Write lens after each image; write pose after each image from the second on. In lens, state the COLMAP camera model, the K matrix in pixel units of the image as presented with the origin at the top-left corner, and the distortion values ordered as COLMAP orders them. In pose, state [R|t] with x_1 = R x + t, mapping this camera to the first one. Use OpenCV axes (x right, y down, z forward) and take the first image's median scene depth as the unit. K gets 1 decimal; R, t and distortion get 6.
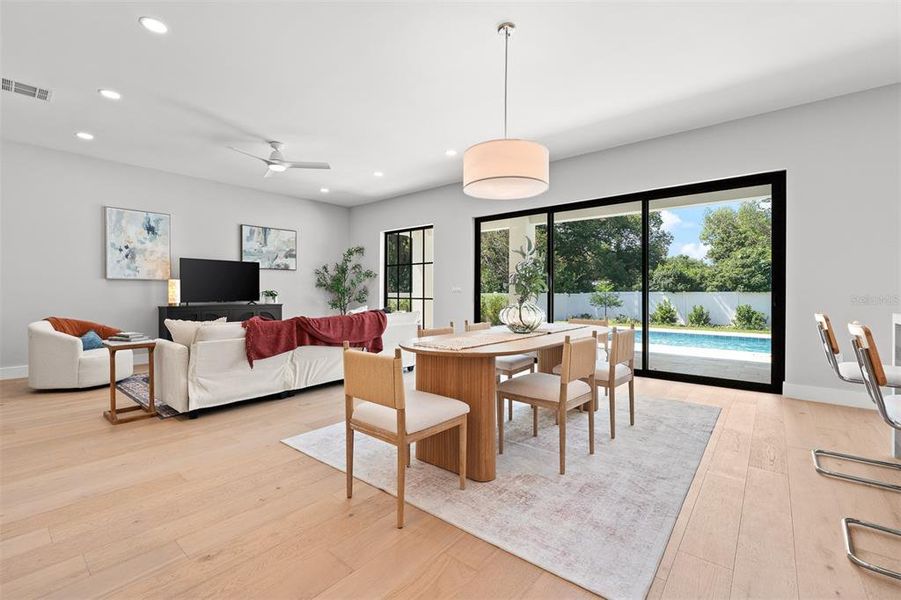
lens RADIAL K [[396.9, 0, 453.3], [0, 396.9, 292.4], [0, 0, 1]] dist [0.001018, -0.000824]
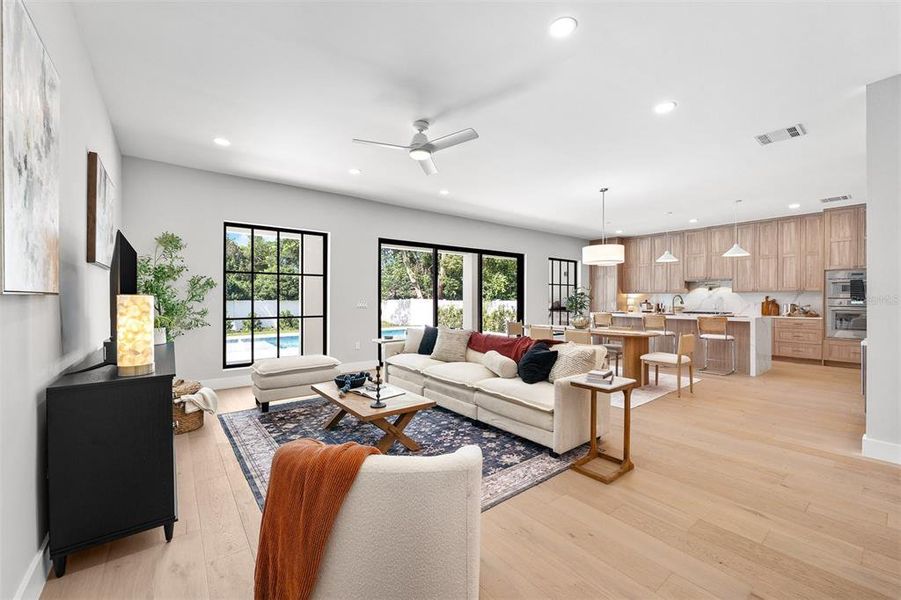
lens RADIAL K [[367.0, 0, 452.7], [0, 367.0, 297.2], [0, 0, 1]] dist [-0.002165, 0.000475]
pose [[0.212095, 0.003576, 0.977243, -0.940538], [-0.002927, 0.999991, -0.003024, -0.029737], [-0.977245, -0.002219, 0.212103, 0.656824]]
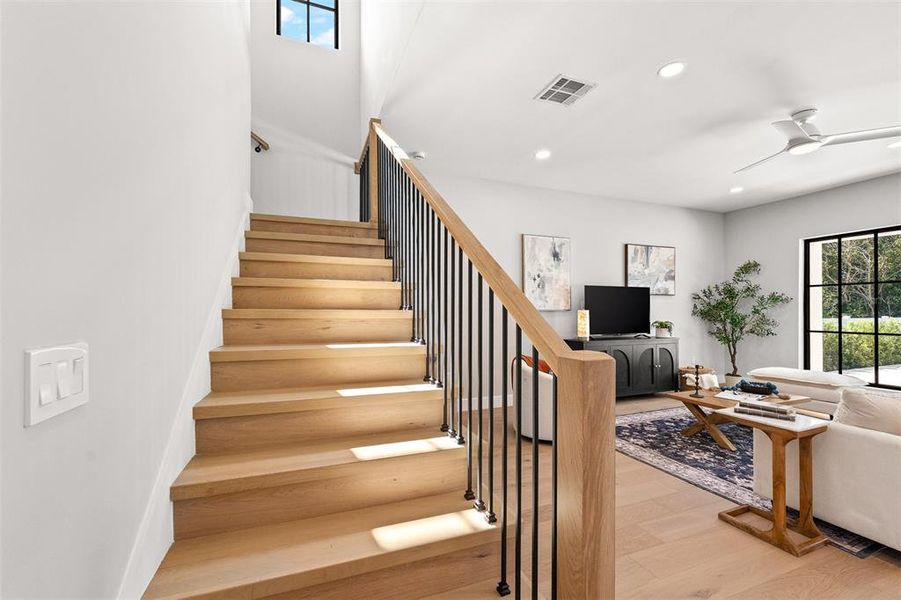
lens RADIAL K [[375.1, 0, 438.5], [0, 375.1, 310.6], [0, 0, 1]] dist [-0.003002, -0.000409]
pose [[0.870606, -0.001242, -0.491978, -0.563131], [0.000872, 0.999999, -0.000980, -0.030362], [0.491979, 0.000424, 0.870607, 0.110855]]
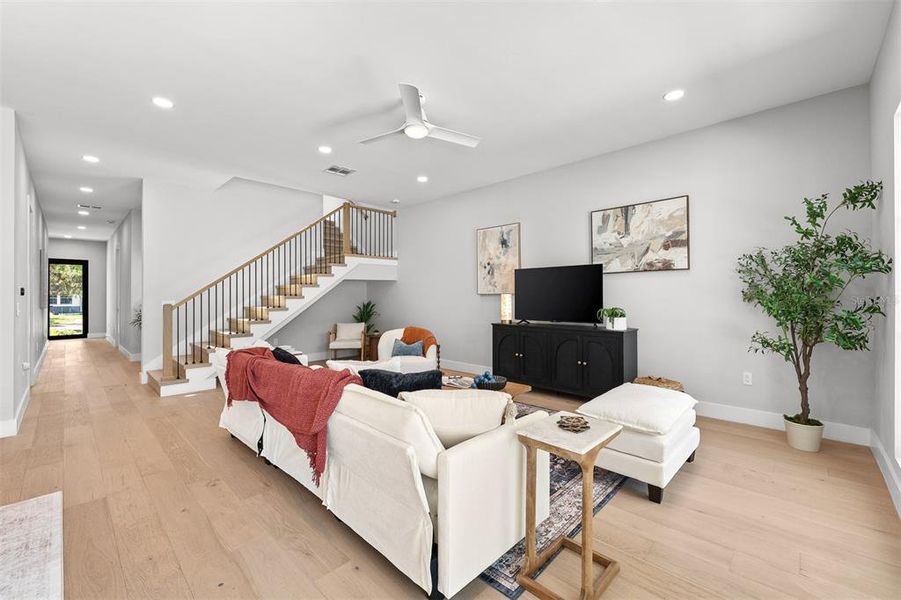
lens RADIAL K [[367.0, 0, 449.9], [0, 367.0, 294.7], [0, 0, 1]] dist [-0.002165, 0.000475]
pose [[-0.075542, -0.004811, -0.997131, 0.148011], [0.004590, 0.999976, -0.005172, -0.026338], [0.997132, -0.004967, -0.075519, 0.919793]]
